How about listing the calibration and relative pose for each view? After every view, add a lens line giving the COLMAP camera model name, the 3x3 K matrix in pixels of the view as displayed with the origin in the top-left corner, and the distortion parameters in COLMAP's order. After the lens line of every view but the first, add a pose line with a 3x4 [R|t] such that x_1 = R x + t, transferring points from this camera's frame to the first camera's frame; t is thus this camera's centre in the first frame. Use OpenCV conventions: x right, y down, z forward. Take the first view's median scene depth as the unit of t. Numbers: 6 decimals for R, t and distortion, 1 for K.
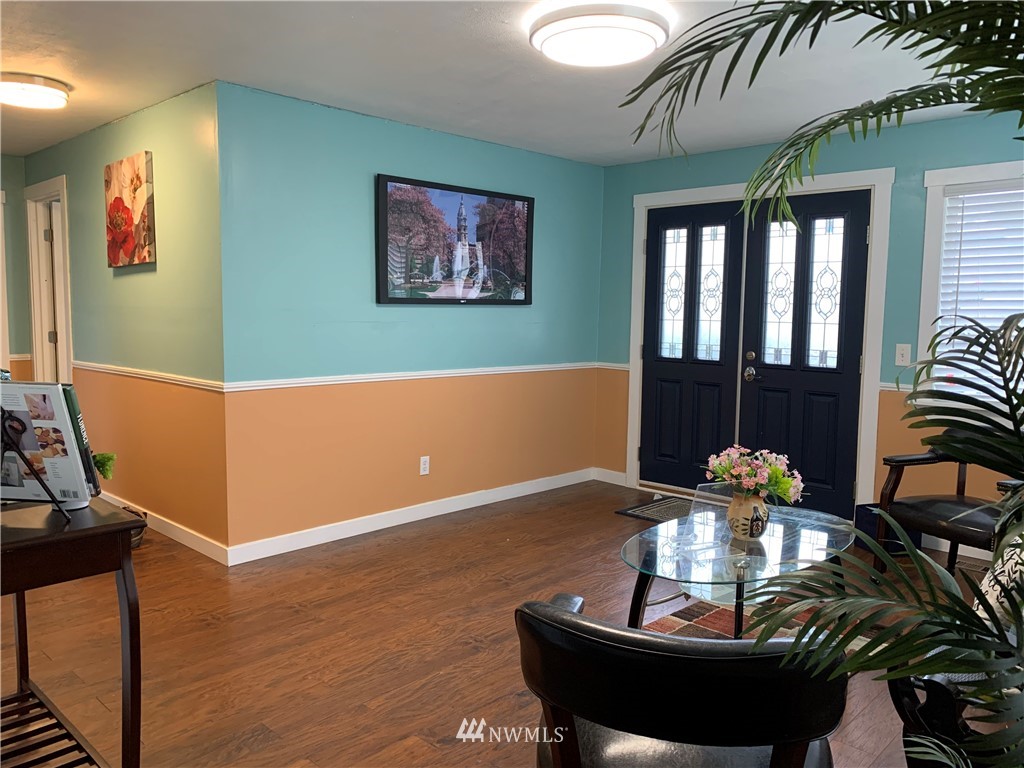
lens RADIAL K [[770.7, 0, 510.9], [0, 770.7, 383.3], [0, 0, 1]] dist [0.041197, -0.043752]
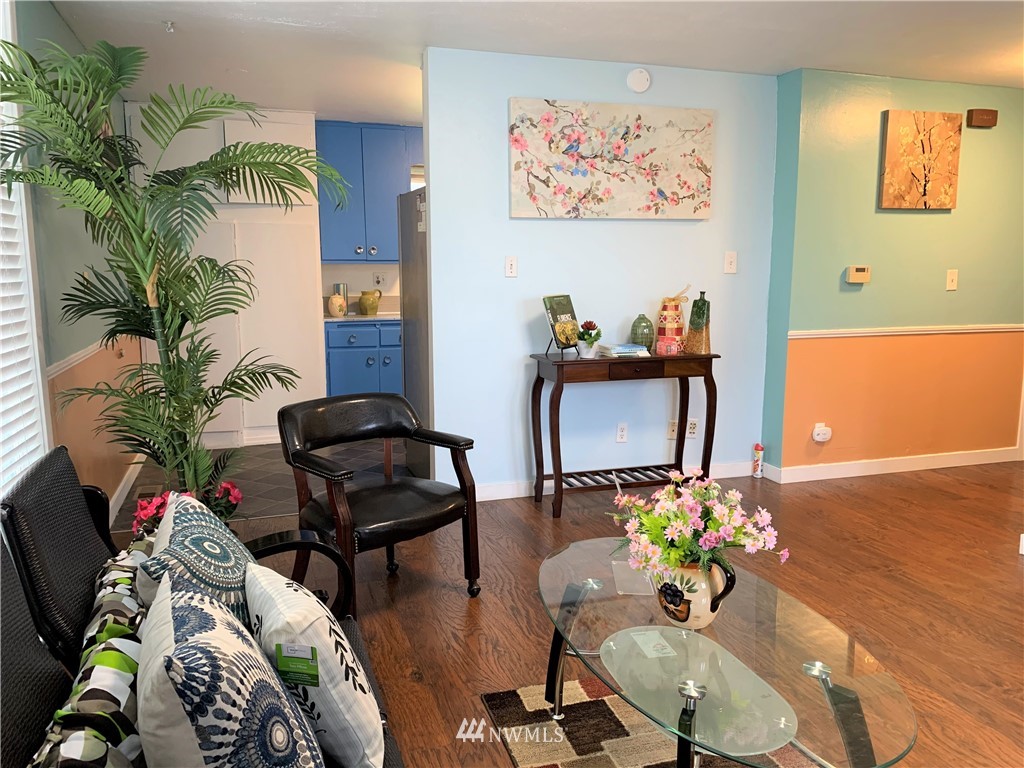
lens RADIAL K [[770.7, 0, 511.6], [0, 770.7, 386.3], [0, 0, 1]] dist [0.041197, -0.043752]
pose [[-0.478131, 0.098016, -0.872802, 0.714629], [-0.089091, 0.983215, 0.159220, -0.029613], [0.873758, 0.153887, -0.461373, 0.999010]]
